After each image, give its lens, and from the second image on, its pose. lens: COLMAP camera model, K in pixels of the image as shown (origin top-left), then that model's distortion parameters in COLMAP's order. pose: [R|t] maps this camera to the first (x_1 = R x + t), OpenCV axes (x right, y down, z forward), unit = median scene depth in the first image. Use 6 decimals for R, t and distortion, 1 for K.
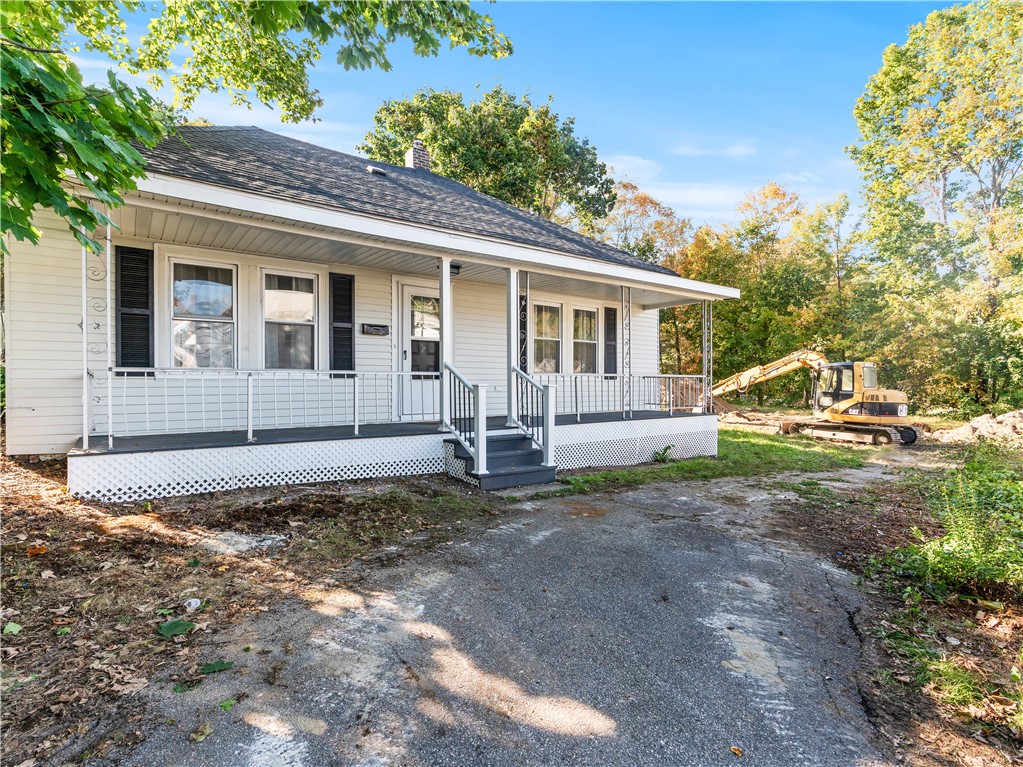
lens RADIAL K [[521.6, 0, 508.3], [0, 521.6, 387.1], [0, 0, 1]] dist [-0.017356, 0.011163]
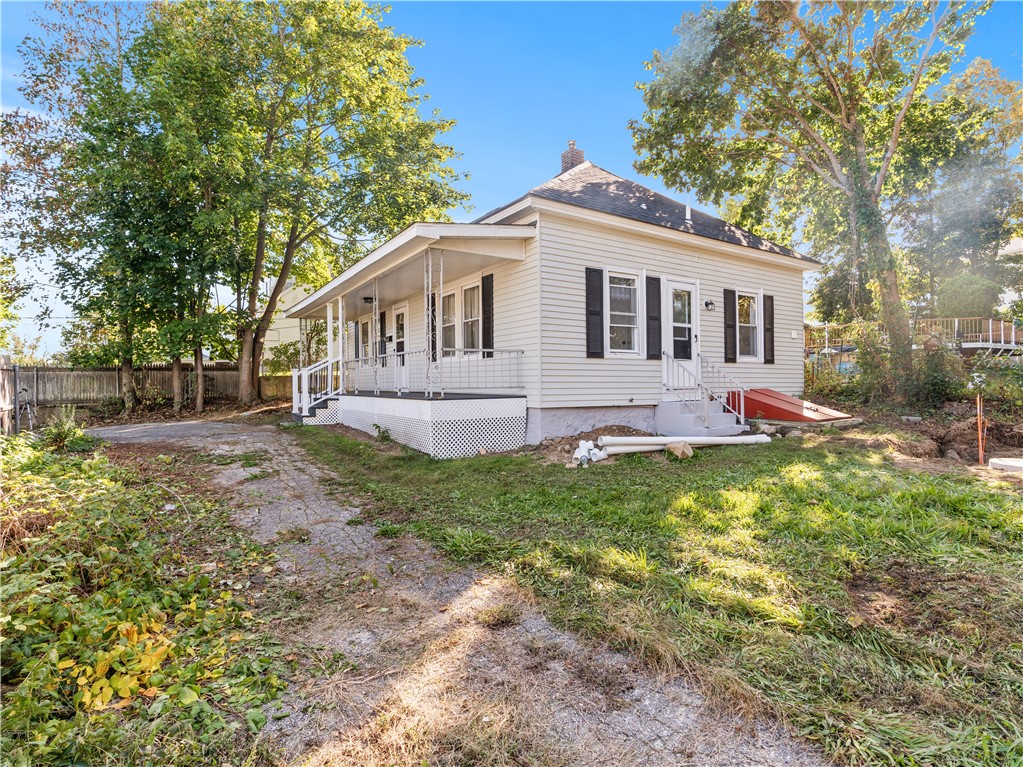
lens RADIAL K [[521.6, 0, 508.3], [0, 521.6, 387.1], [0, 0, 1]] dist [-0.017356, 0.011163]
pose [[-0.079895, 0.031770, -0.996297, 1.134911], [0.030445, 0.999103, 0.029418, 0.012862], [0.996338, -0.027982, -0.080790, 1.156804]]
